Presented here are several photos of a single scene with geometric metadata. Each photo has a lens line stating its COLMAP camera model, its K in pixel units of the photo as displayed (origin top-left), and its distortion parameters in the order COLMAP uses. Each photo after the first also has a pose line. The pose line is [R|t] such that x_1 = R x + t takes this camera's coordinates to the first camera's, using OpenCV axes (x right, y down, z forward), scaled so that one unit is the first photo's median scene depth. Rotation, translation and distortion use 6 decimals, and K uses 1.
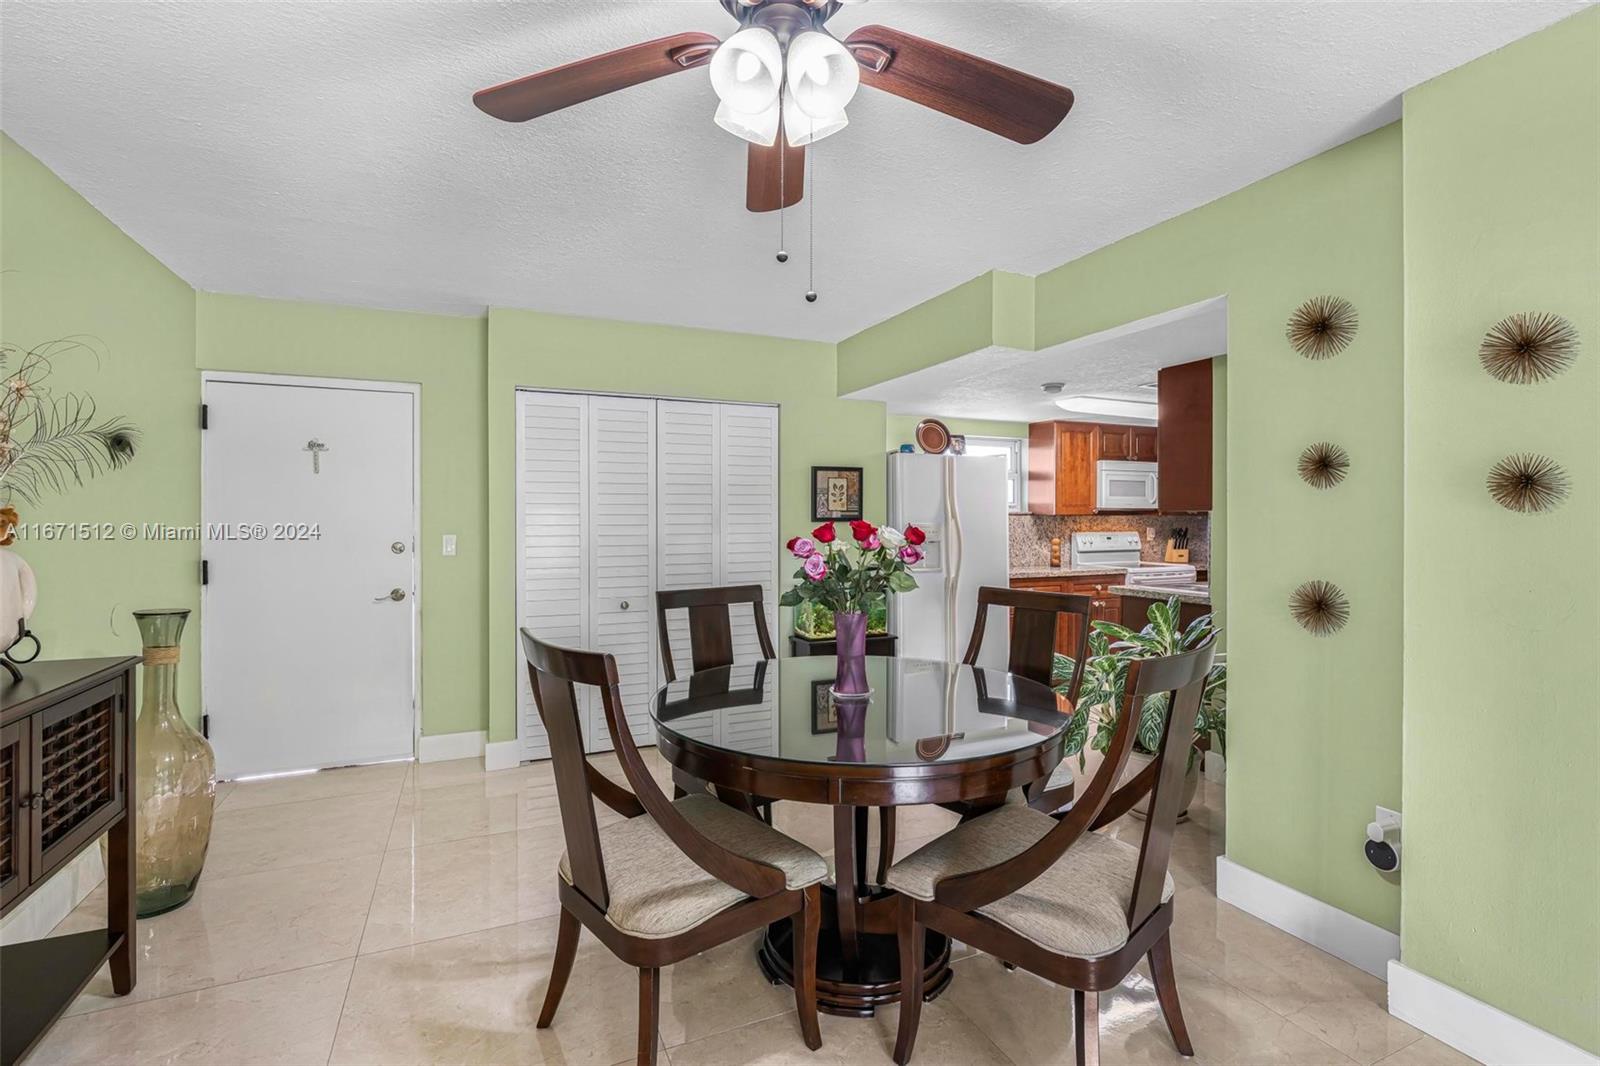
lens RADIAL K [[731.1, 0, 802.6], [0, 731.1, 517.2], [0, 0, 1]] dist [-0.005519, 0.001921]
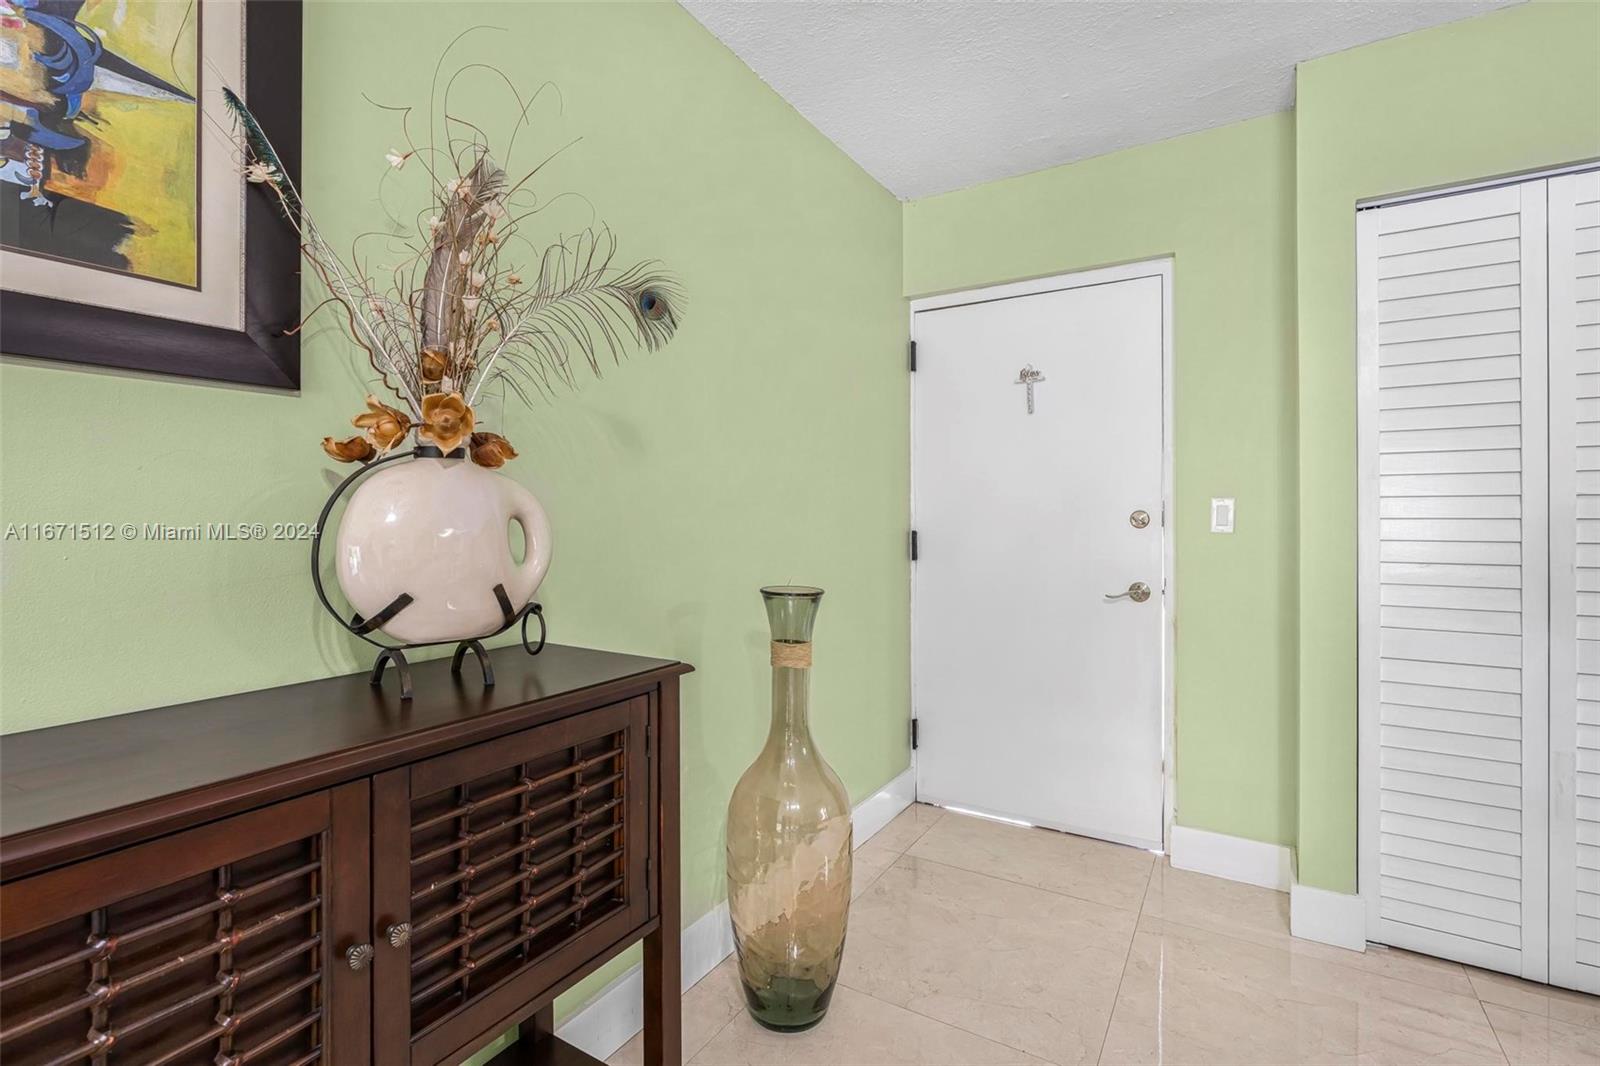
lens RADIAL K [[731.1, 0, 807.7], [0, 731.1, 517.6], [0, 0, 1]] dist [-0.005519, 0.001921]
pose [[0.567808, 0.002162, -0.823158, -0.199455], [0.003436, 0.999982, 0.004996, 0.038108], [0.823154, -0.005666, 0.567790, 0.412506]]
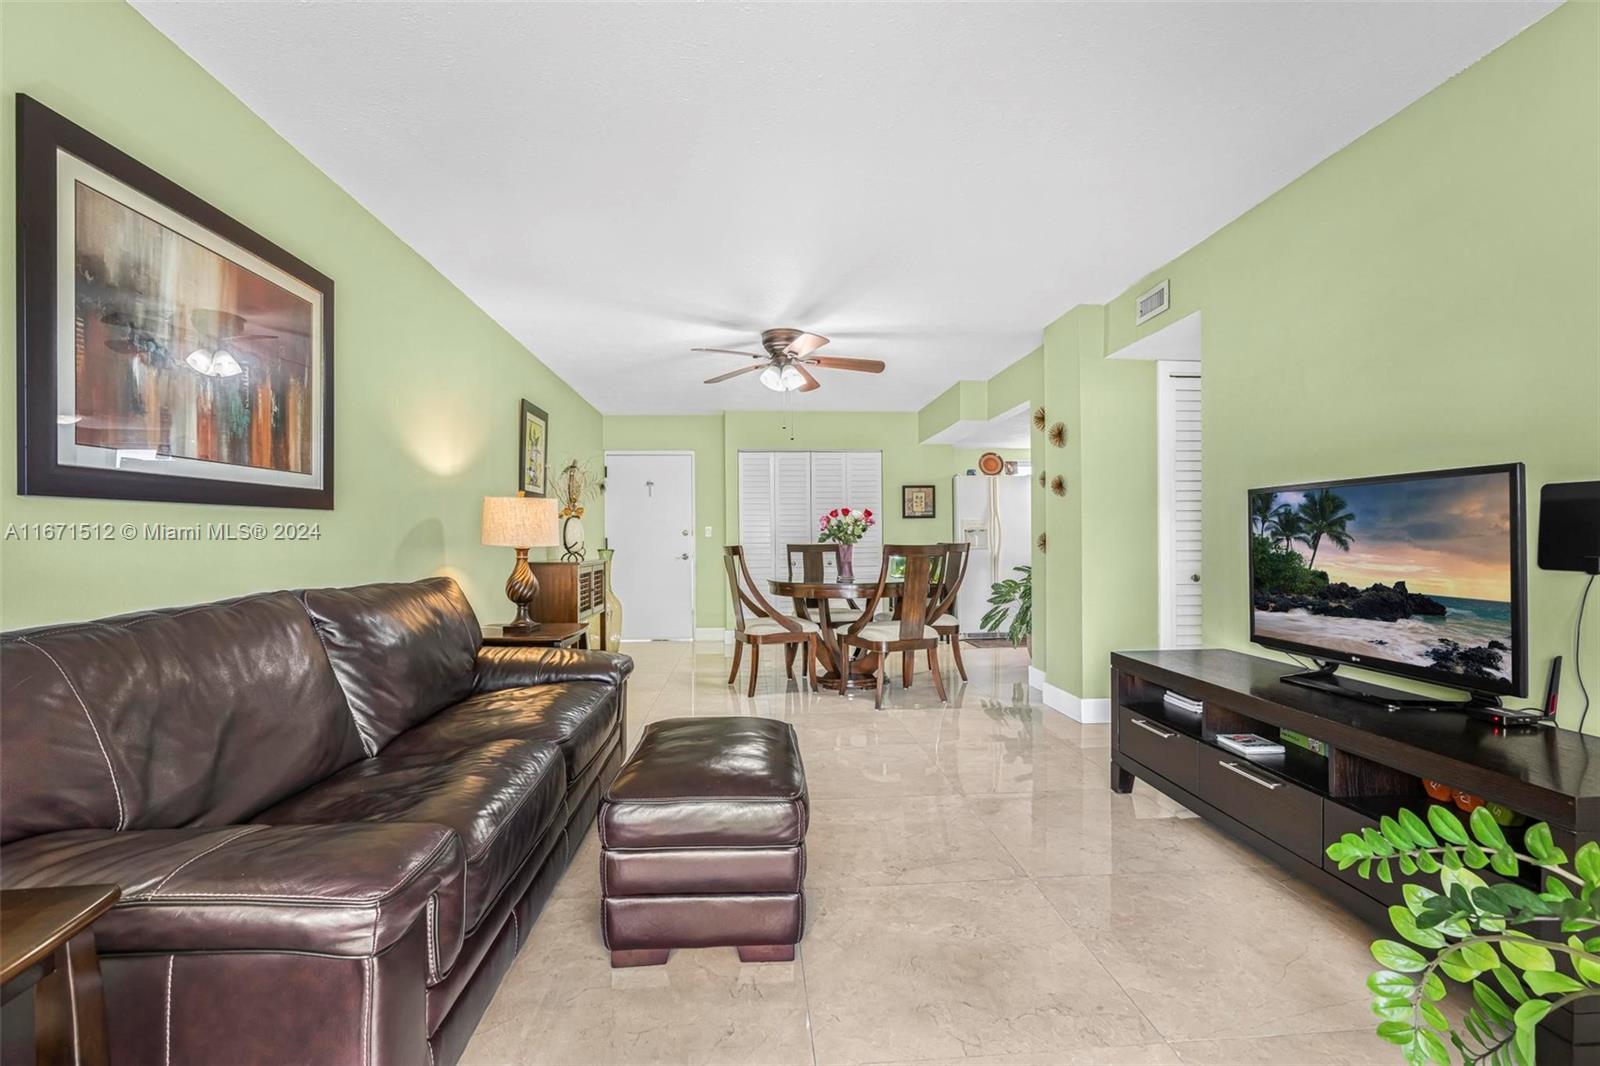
lens RADIAL K [[731.1, 0, 795.6], [0, 731.1, 530.4], [0, 0, 1]] dist [-0.005519, 0.001921]
pose [[0.937381, -0.009182, -0.348185, 0.449685], [0.006072, 0.999931, -0.010022, 0.060101], [0.348253, 0.007280, 0.937372, -0.814632]]
